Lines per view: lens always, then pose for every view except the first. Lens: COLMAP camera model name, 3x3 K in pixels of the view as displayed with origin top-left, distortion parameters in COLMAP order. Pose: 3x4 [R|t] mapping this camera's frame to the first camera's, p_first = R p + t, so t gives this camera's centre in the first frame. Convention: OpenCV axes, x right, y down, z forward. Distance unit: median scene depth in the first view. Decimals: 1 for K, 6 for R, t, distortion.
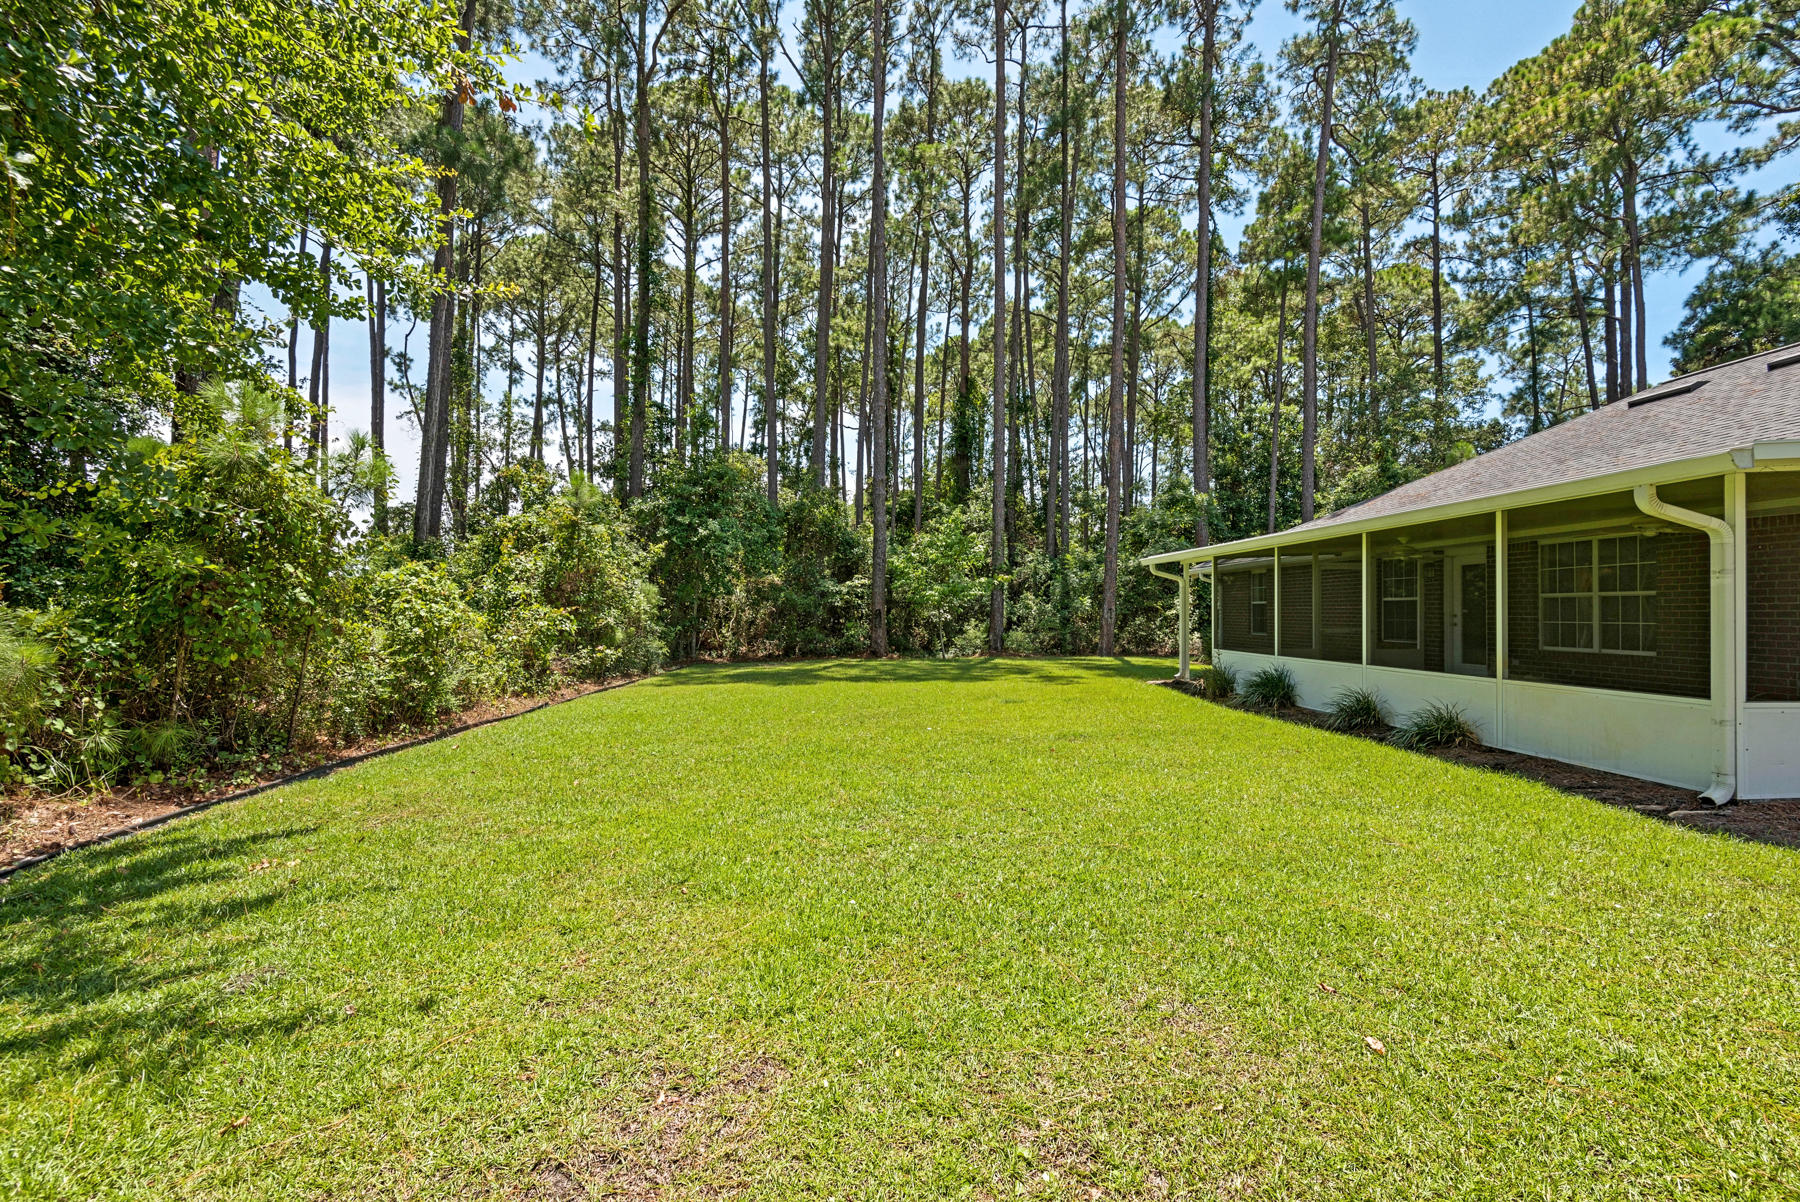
lens RADIAL K [[803.1, 0, 898.5], [0, 803.1, 607.3], [0, 0, 1]] dist [0.000531, -0.000990]
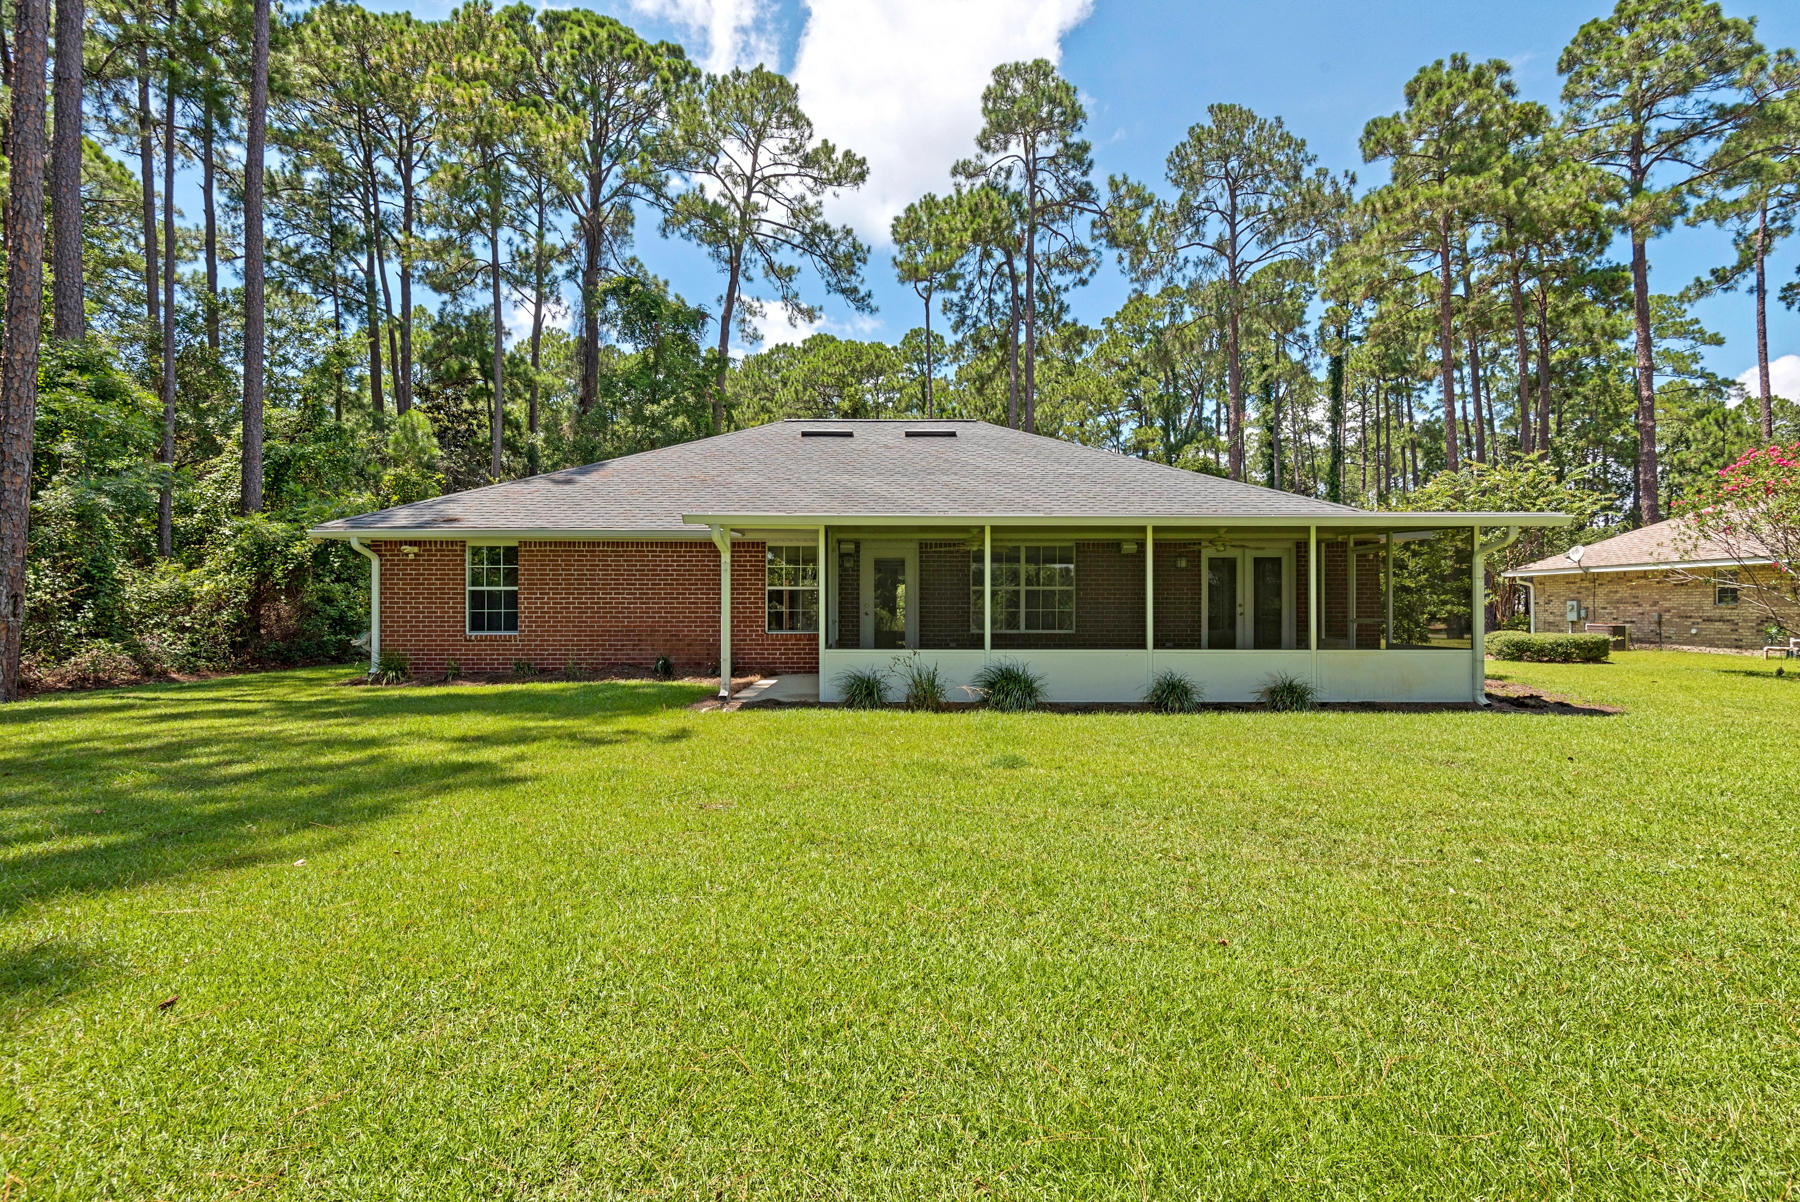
lens RADIAL K [[803.1, 0, 898.5], [0, 803.1, 607.3], [0, 0, 1]] dist [0.000531, -0.000990]
pose [[0.047099, -0.012336, 0.998814, -0.095292], [-0.010381, 0.999864, 0.012839, 0.000183], [-0.998836, -0.010974, 0.046965, 0.223593]]
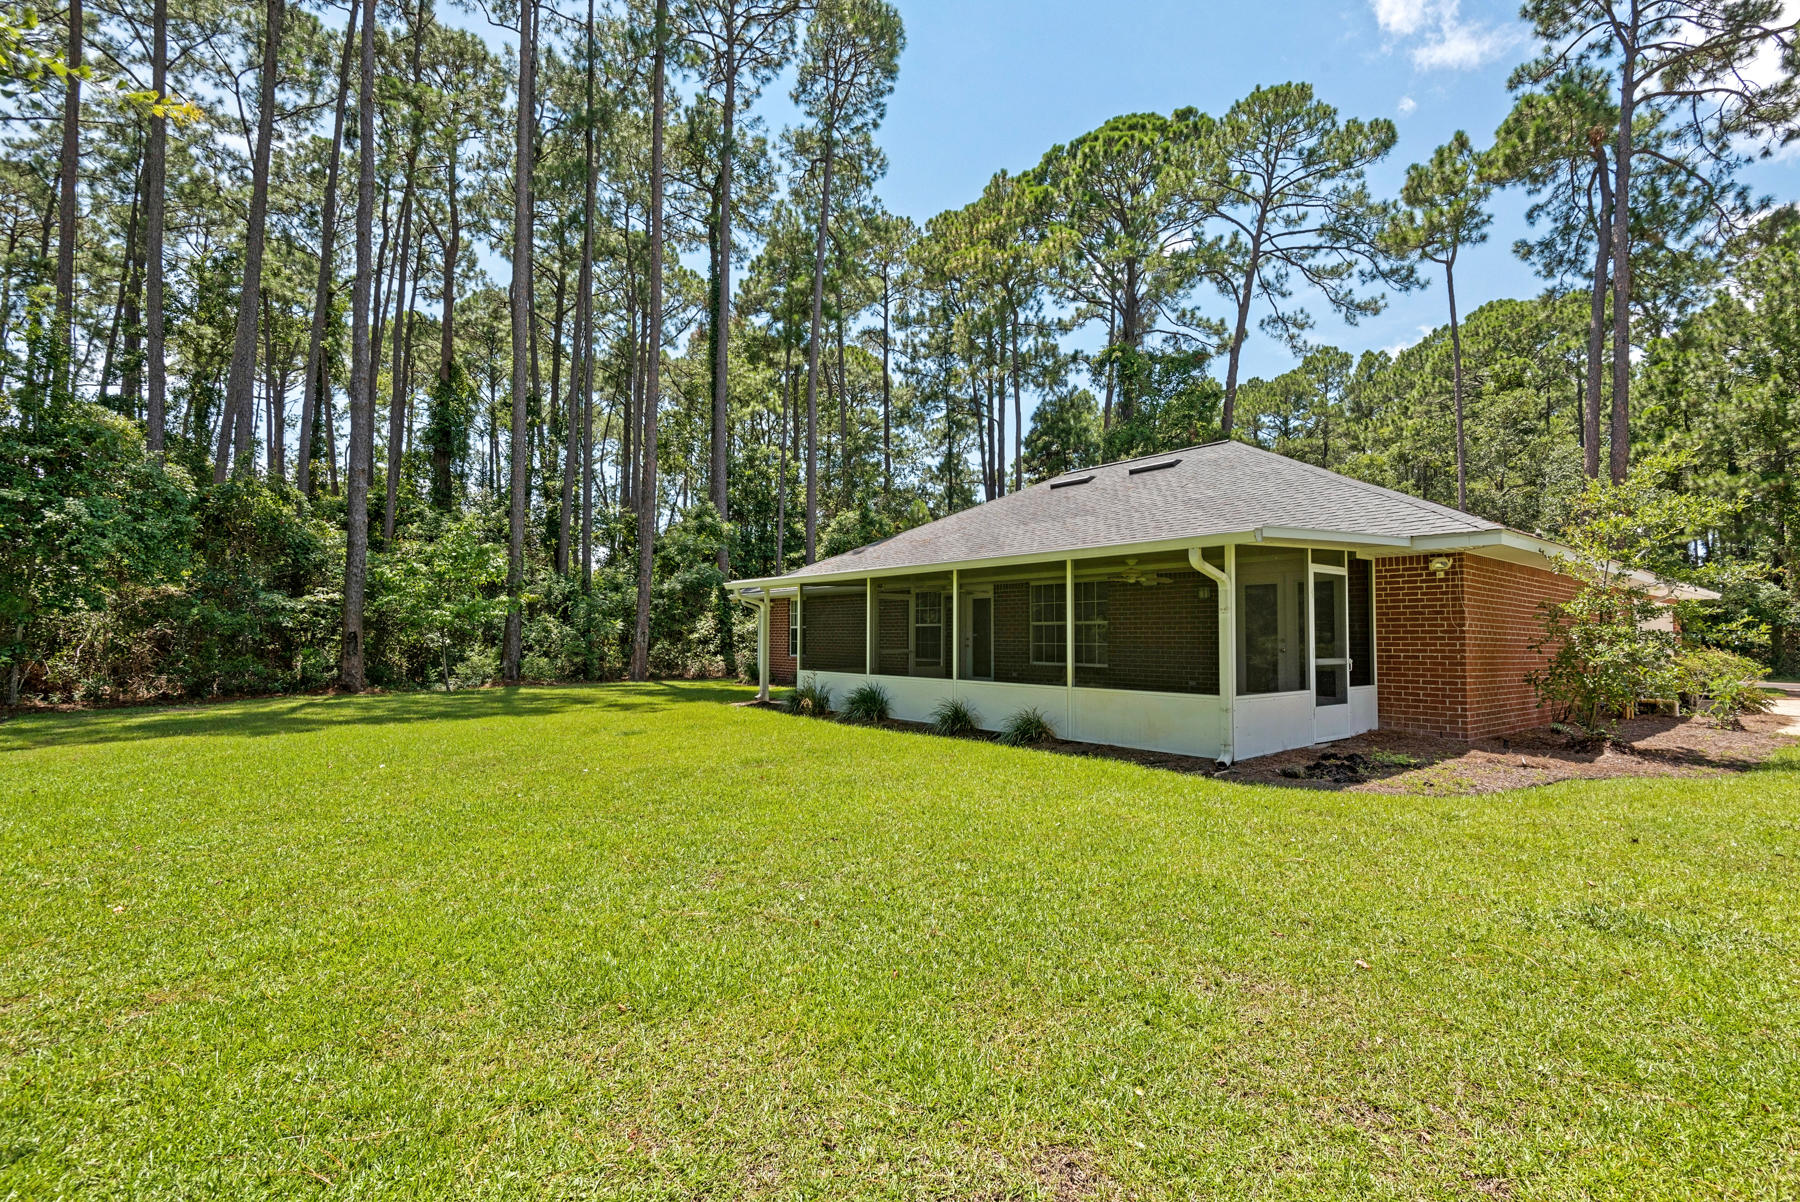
lens RADIAL K [[794.7, 0, 905.0], [0, 794.7, 606.0], [0, 0, 1]] dist [0.034595, -0.014851]
pose [[0.808163, 0.023901, 0.588474, -0.030921], [-0.005121, 0.999424, -0.033559, 0.000441], [-0.588937, 0.024107, 0.807820, 0.014784]]
